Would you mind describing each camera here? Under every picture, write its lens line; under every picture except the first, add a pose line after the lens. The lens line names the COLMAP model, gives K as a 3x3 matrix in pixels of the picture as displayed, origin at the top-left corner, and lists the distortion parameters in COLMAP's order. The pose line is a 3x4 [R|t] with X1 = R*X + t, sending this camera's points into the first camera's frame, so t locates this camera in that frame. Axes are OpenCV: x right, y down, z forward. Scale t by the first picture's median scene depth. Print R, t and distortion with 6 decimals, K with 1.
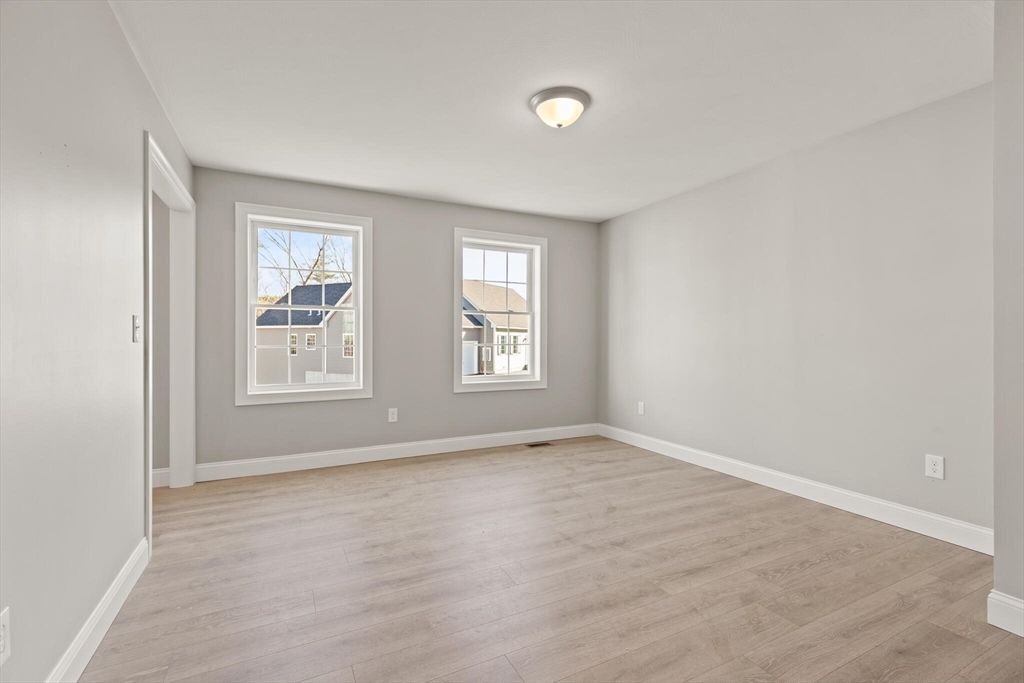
lens RADIAL K [[462.5, 0, 513.2], [0, 462.5, 344.3], [0, 0, 1]] dist [0.009820, -0.000979]
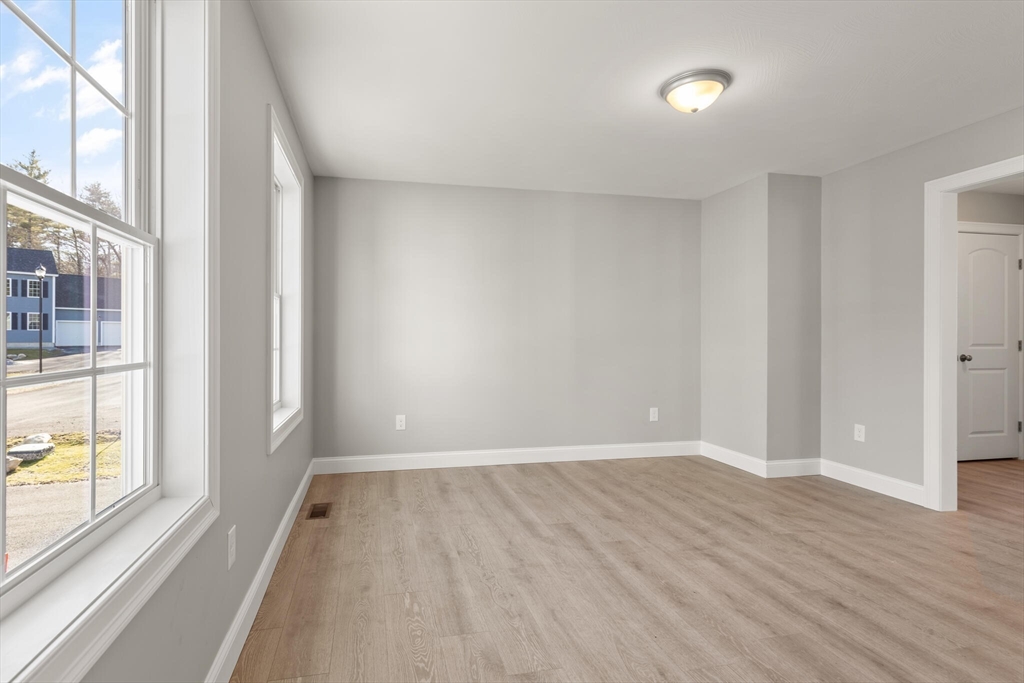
lens RADIAL K [[462.5, 0, 513.2], [0, 462.5, 344.3], [0, 0, 1]] dist [0.009820, -0.000979]
pose [[0.267466, -0.013813, 0.963468, -0.814108], [0.009615, 0.999886, 0.011666, -0.019546], [-0.963519, 0.006144, 0.267568, 0.992419]]
